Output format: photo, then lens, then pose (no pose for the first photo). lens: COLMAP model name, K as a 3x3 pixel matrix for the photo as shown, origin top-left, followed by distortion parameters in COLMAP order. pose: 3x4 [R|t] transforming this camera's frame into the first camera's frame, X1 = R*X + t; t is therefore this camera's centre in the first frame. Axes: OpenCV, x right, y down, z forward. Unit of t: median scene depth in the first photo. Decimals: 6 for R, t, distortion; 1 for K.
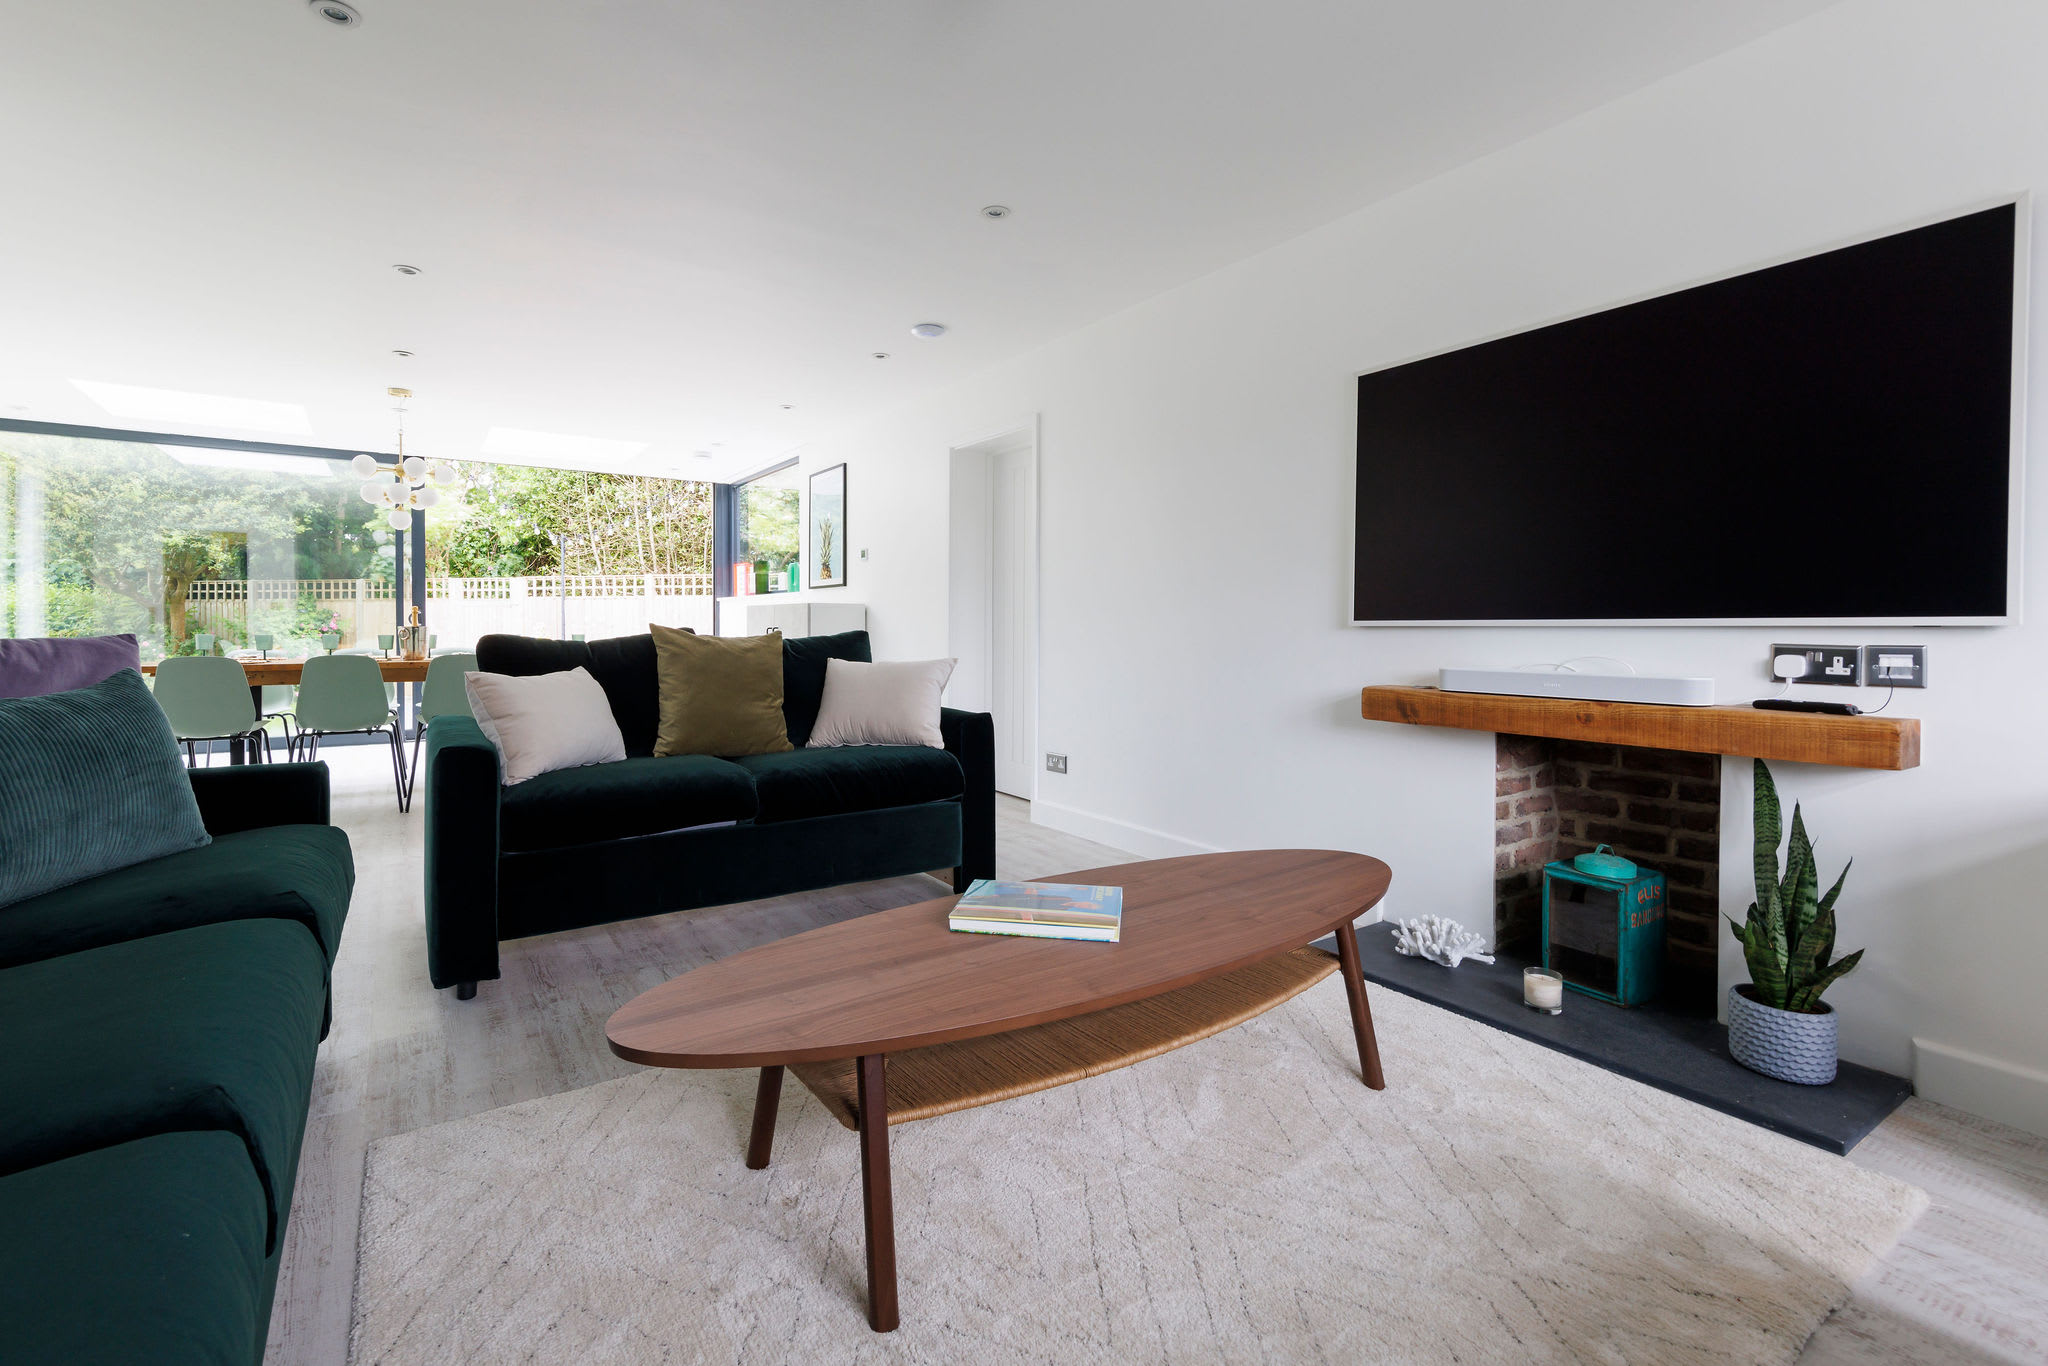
lens RADIAL K [[927.3, 0, 1019.0], [0, 927.3, 641.8], [0, 0, 1]] dist [0.003665, 0.000327]
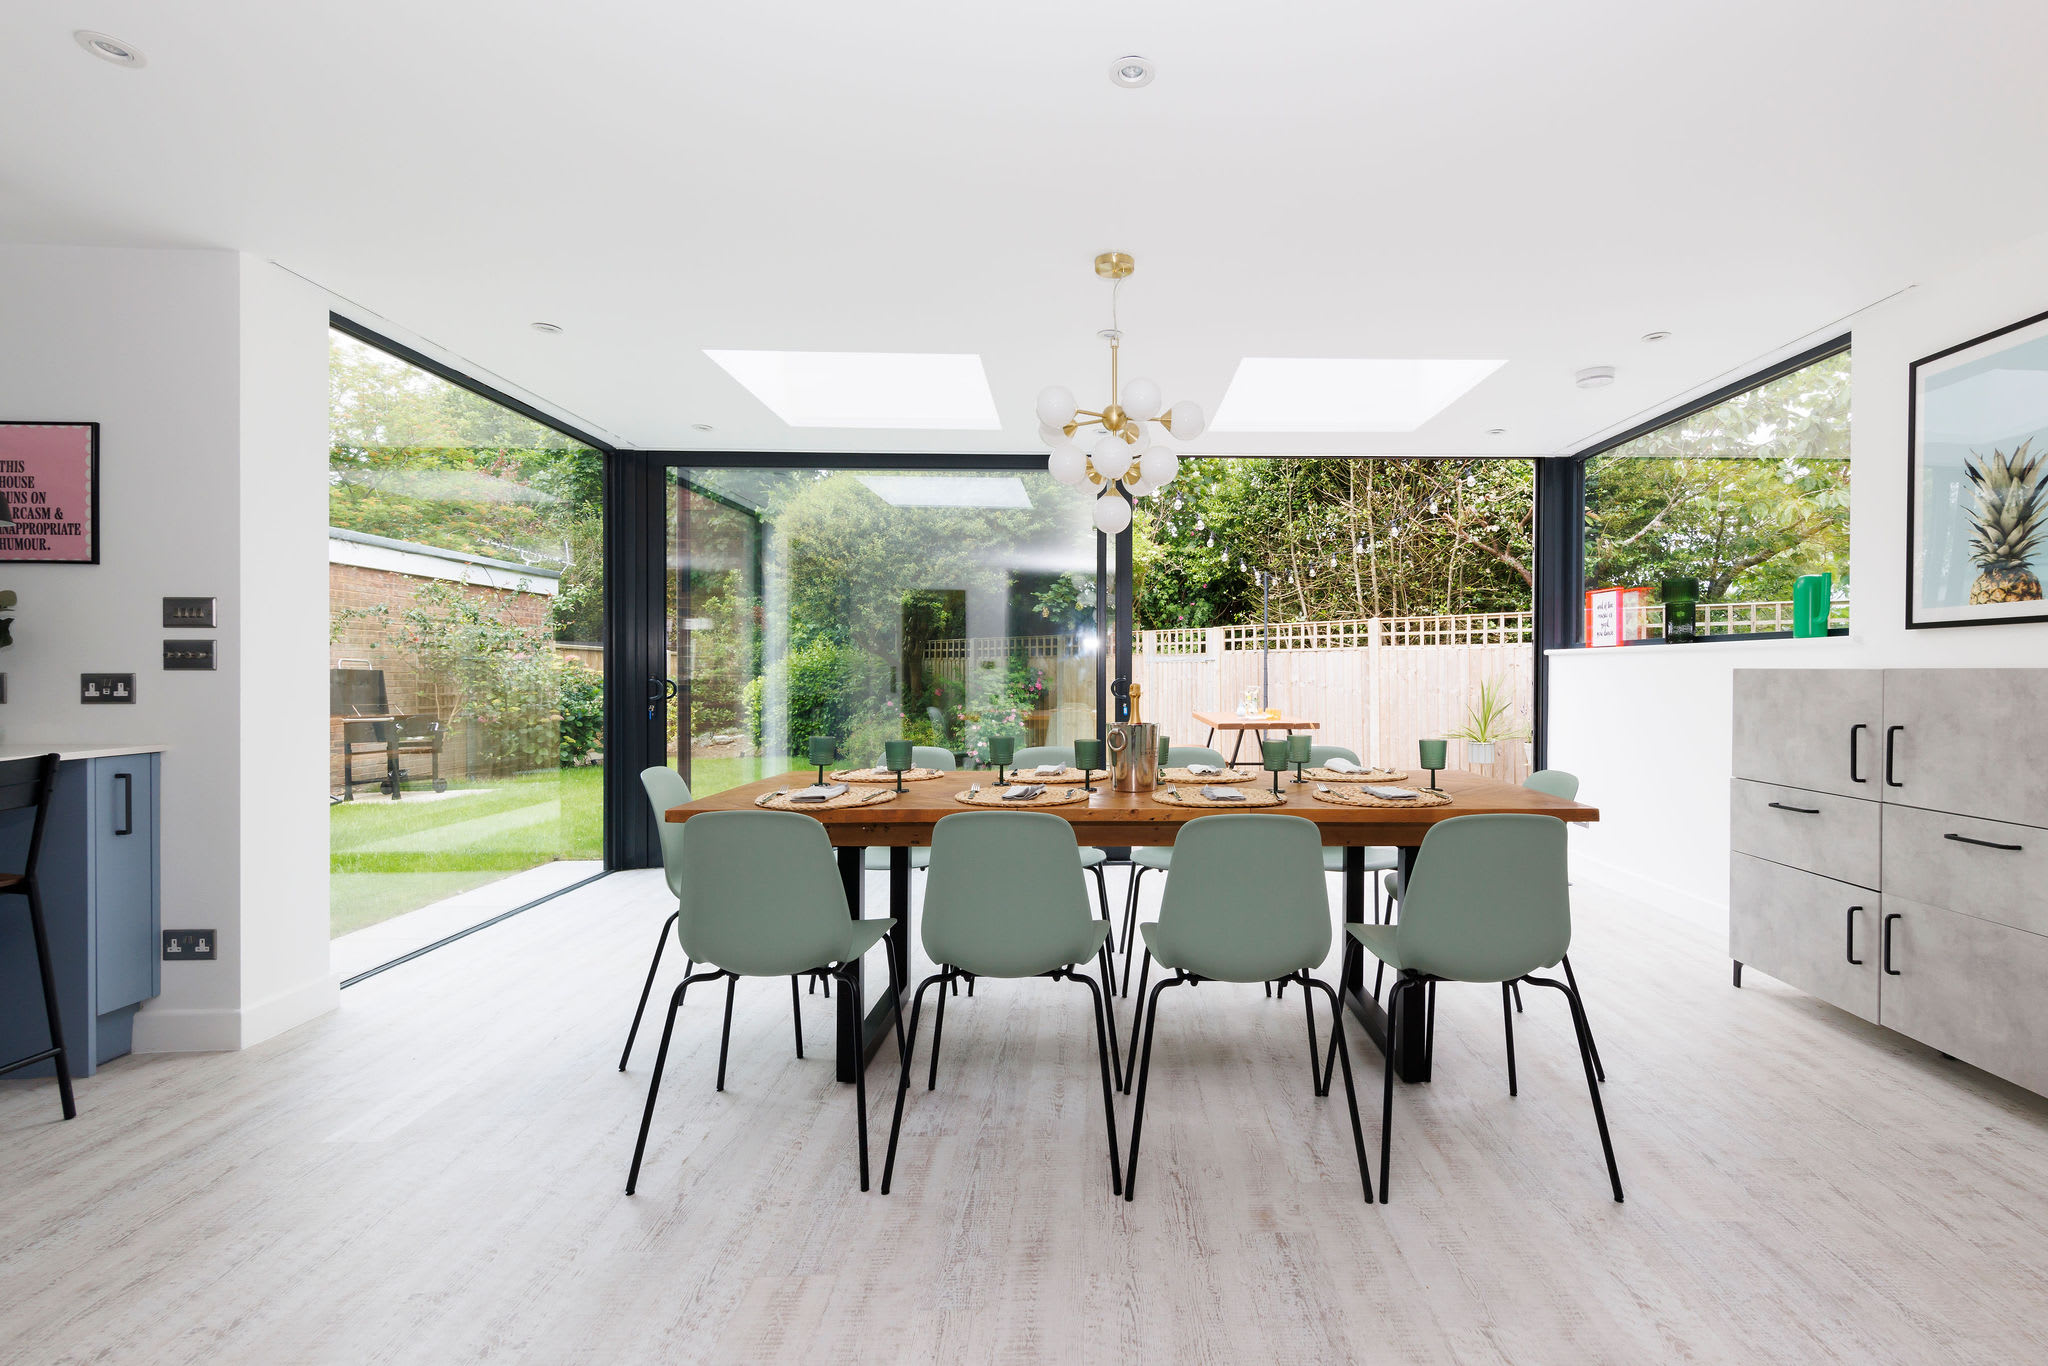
lens RADIAL K [[927.3, 0, 1022.0], [0, 927.3, 679.5], [0, 0, 1]] dist [0.003665, 0.000327]
pose [[0.790011, 0.004153, -0.613079, -0.168229], [-0.011256, 0.999907, -0.007731, -0.014690], [0.612989, 0.013008, 0.789984, 0.243510]]
